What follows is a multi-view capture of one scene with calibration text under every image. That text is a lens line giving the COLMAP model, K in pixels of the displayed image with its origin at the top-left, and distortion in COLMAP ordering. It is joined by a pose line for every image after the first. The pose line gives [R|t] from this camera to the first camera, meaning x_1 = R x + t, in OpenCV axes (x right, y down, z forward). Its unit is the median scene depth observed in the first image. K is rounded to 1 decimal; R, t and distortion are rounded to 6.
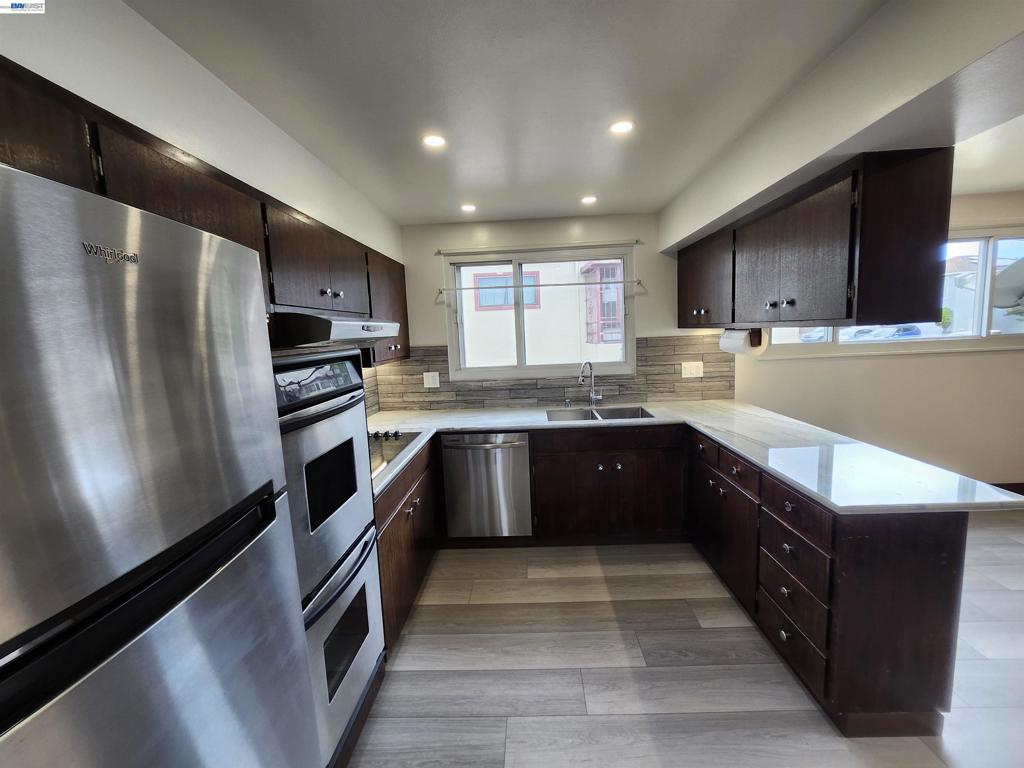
lens RADIAL K [[404.2, 0, 519.8], [0, 404.2, 378.2], [0, 0, 1]] dist [0.000747, 0.000045]
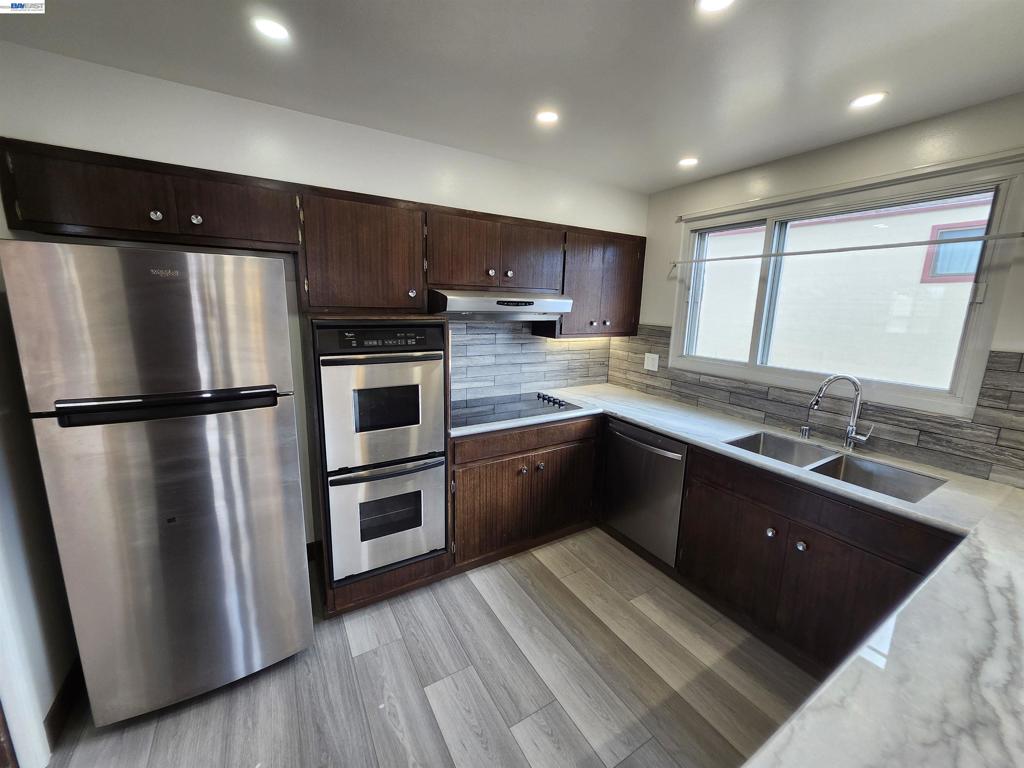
lens RADIAL K [[403.5, 0, 515.0], [0, 403.5, 380.3], [0, 0, 1]] dist [0.002326, 0.000207]
pose [[0.542045, 0.212456, -0.813049, 0.426958], [-0.144682, 0.976660, 0.158752, -0.064293], [0.827801, 0.031583, 0.560133, 0.251690]]
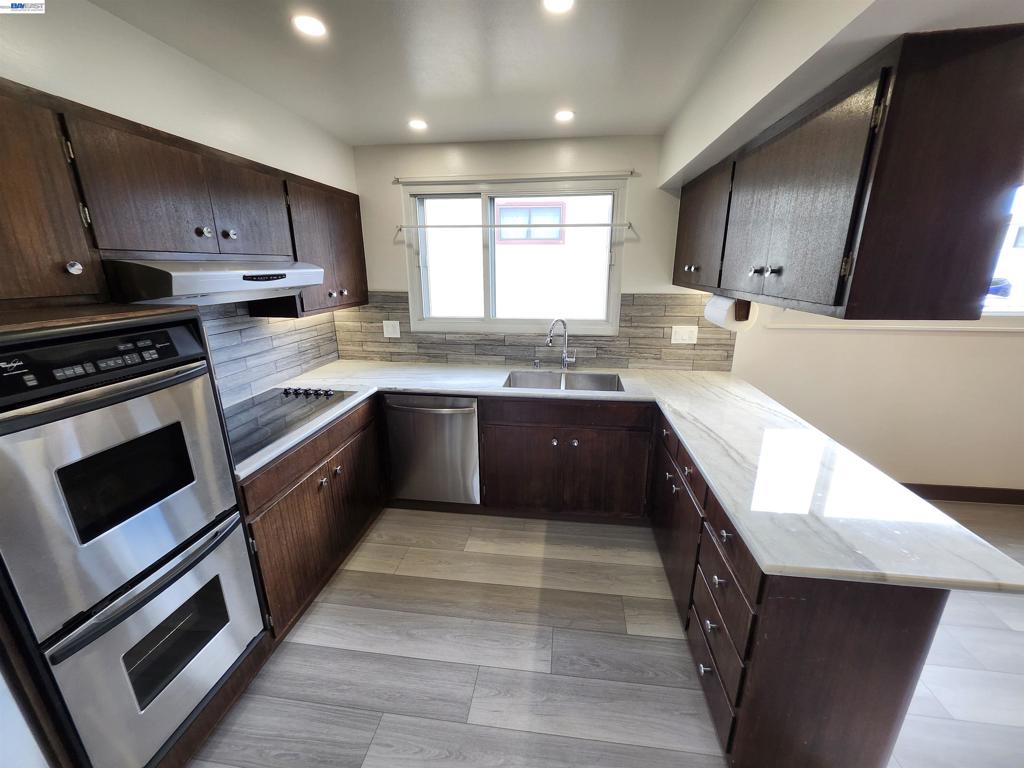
lens RADIAL K [[402.4, 0, 519.4], [0, 402.4, 379.4], [0, 0, 1]] dist [0.000832, -0.000081]
pose [[0.994462, 0.066220, -0.081609, 0.171852], [-0.052025, 0.984887, 0.165201, -0.055875], [0.091316, -0.160040, 0.982878, 0.127807]]
